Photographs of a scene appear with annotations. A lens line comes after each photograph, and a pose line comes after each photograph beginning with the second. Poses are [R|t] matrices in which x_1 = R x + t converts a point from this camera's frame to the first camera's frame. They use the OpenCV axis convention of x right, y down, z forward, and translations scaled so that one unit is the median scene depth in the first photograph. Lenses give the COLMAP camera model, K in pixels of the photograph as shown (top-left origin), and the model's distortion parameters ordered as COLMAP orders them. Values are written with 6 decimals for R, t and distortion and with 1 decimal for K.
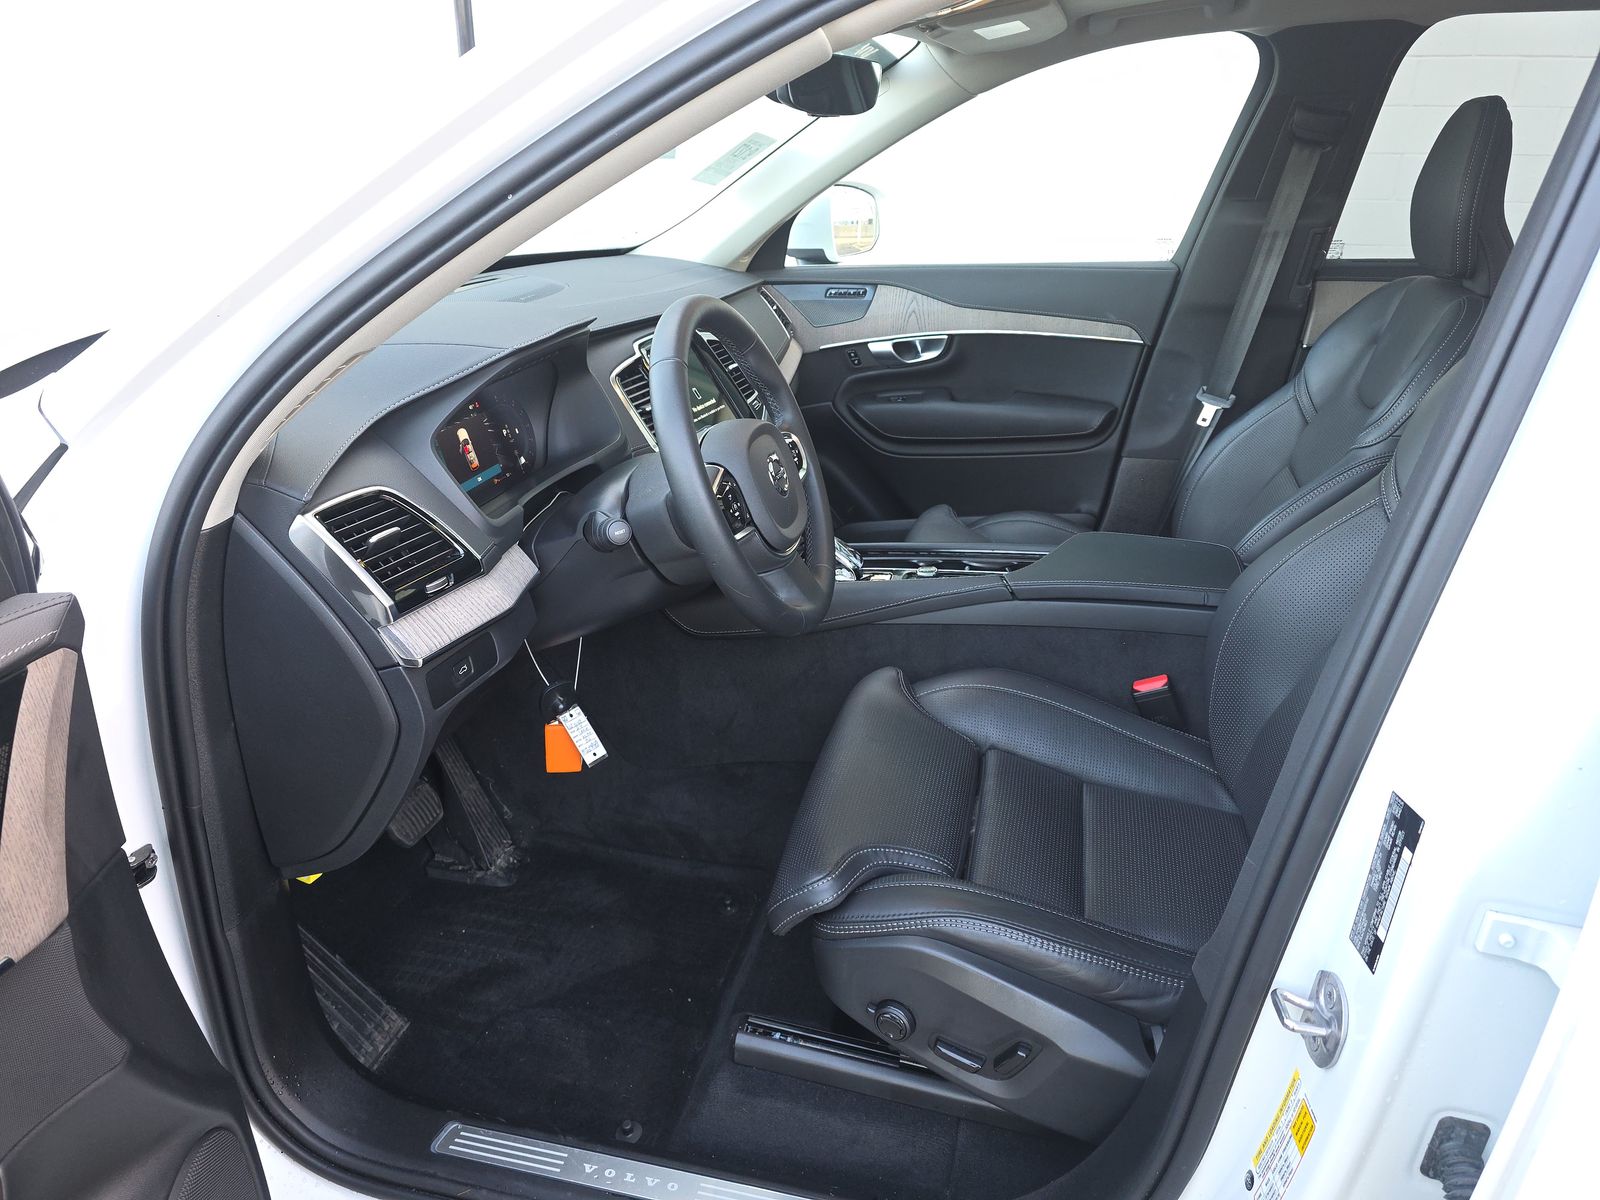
lens RADIAL K [[1078.8, 0, 800.8], [0, 1078.8, 548.7], [0, 0, 1]] dist [0.049235, -0.050480]
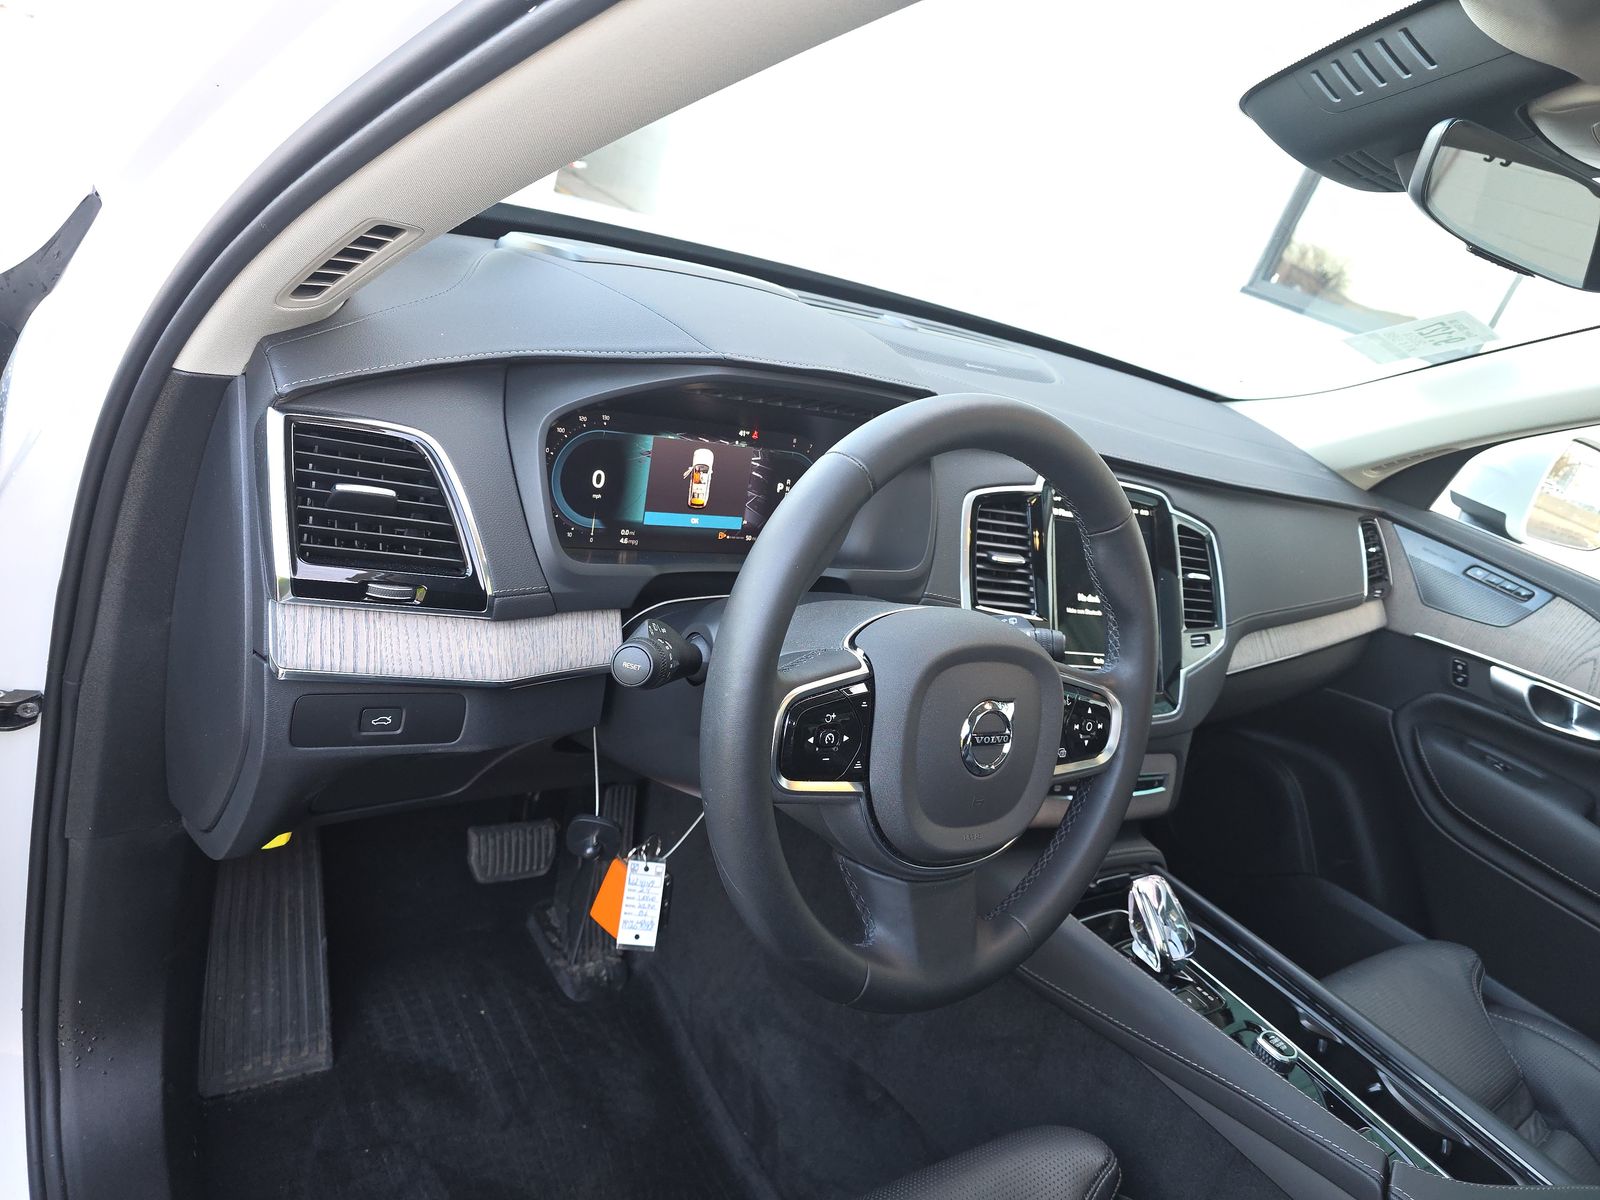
lens RADIAL K [[1078.8, 0, 800.8], [0, 1078.8, 548.7], [0, 0, 1]] dist [0.049235, -0.050480]
pose [[0.710556, 0.461179, -0.531435, 0.118018], [-0.518219, 0.853893, 0.048123, -0.093861], [0.475982, 0.241205, 0.845731, 0.328574]]
